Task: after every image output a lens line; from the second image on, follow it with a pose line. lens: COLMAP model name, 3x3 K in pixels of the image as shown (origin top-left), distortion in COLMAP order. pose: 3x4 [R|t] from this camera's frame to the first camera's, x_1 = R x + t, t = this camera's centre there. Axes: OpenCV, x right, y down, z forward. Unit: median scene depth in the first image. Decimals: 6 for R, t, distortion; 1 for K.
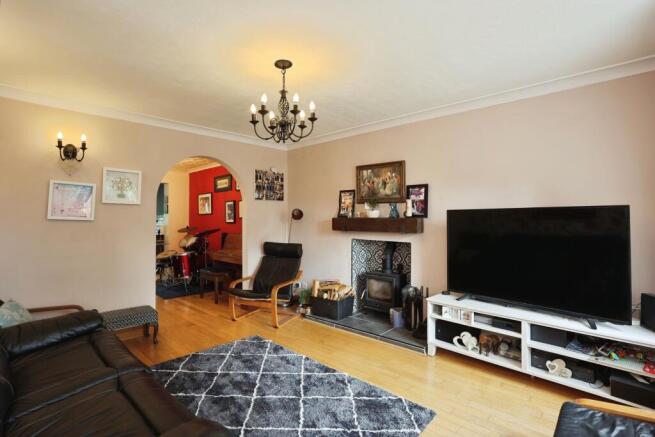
lens RADIAL K [[336.8, 0, 329.3], [0, 336.8, 217.2], [0, 0, 1]] dist [-0.001601, 0.000487]
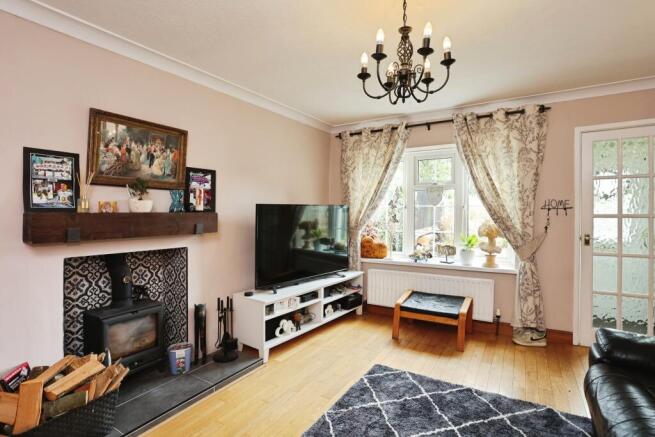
lens RADIAL K [[336.8, 0, 329.5], [0, 336.8, 215.1], [0, 0, 1]] dist [-0.001601, 0.000487]
pose [[-0.191725, -0.017095, 0.981300, -0.522857], [-0.005477, 0.999851, 0.016348, -0.006309], [-0.981433, -0.002240, -0.191790, 0.838043]]
